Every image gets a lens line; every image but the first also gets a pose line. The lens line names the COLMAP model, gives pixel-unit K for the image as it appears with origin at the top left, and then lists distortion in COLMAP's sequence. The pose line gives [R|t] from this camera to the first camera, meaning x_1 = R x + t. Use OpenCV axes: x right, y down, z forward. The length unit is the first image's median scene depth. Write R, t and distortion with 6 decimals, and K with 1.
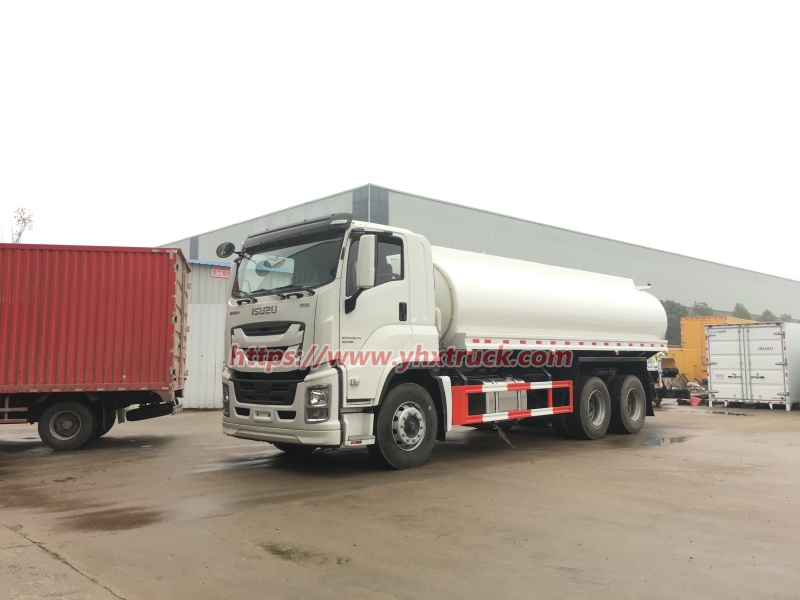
lens RADIAL K [[692.9, 0, 393.8], [0, 692.9, 296.5], [0, 0, 1]] dist [0.065879, -0.005730]
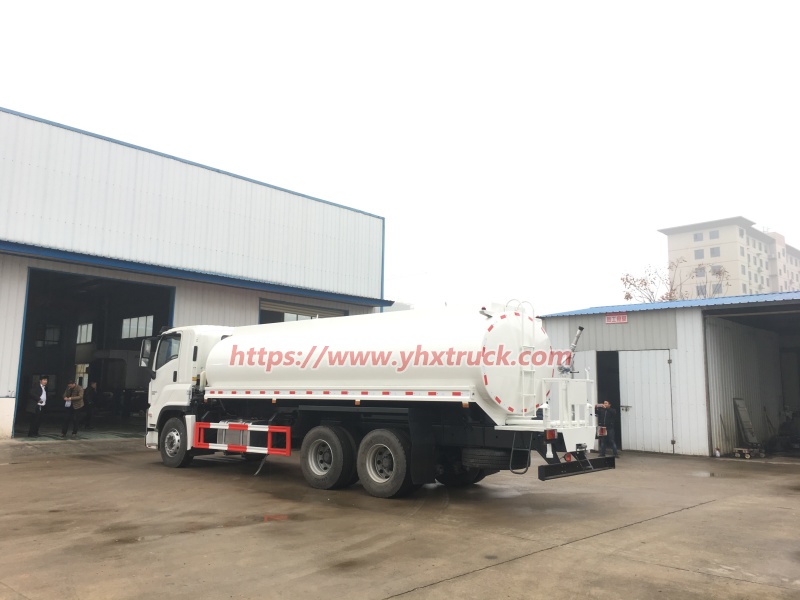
lens RADIAL K [[692.9, 0, 396.9], [0, 692.9, 297.1], [0, 0, 1]] dist [0.065879, -0.005730]
pose [[0.061245, -0.132359, -0.989308, 1.832574], [0.079366, 0.988676, -0.127361, 0.093987], [0.994962, -0.070717, 0.071057, 1.460296]]
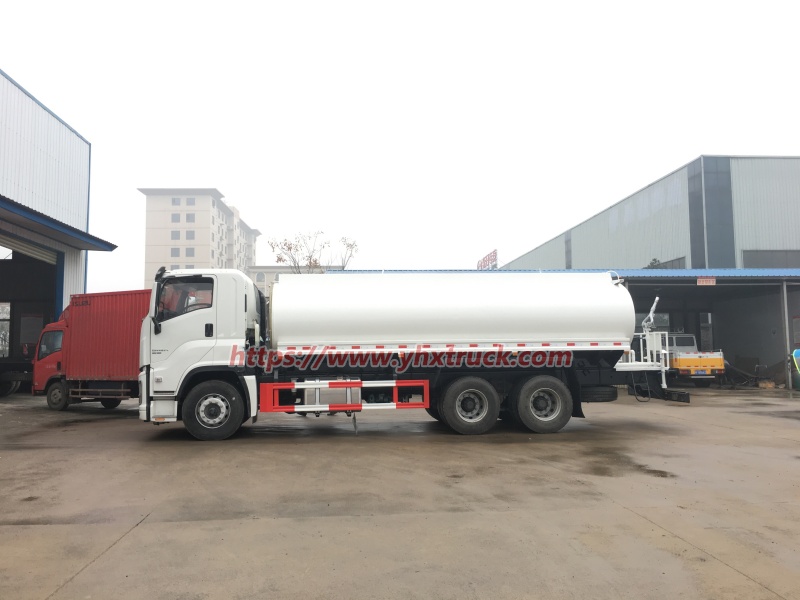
lens RADIAL K [[692.9, 0, 383.3], [0, 692.9, 298.4], [0, 0, 1]] dist [0.065879, -0.005730]
pose [[0.775422, -0.052647, -0.629245, 1.198942], [0.066338, 0.997796, -0.001734, -0.016902], [0.627949, -0.040399, 0.777205, 0.123070]]
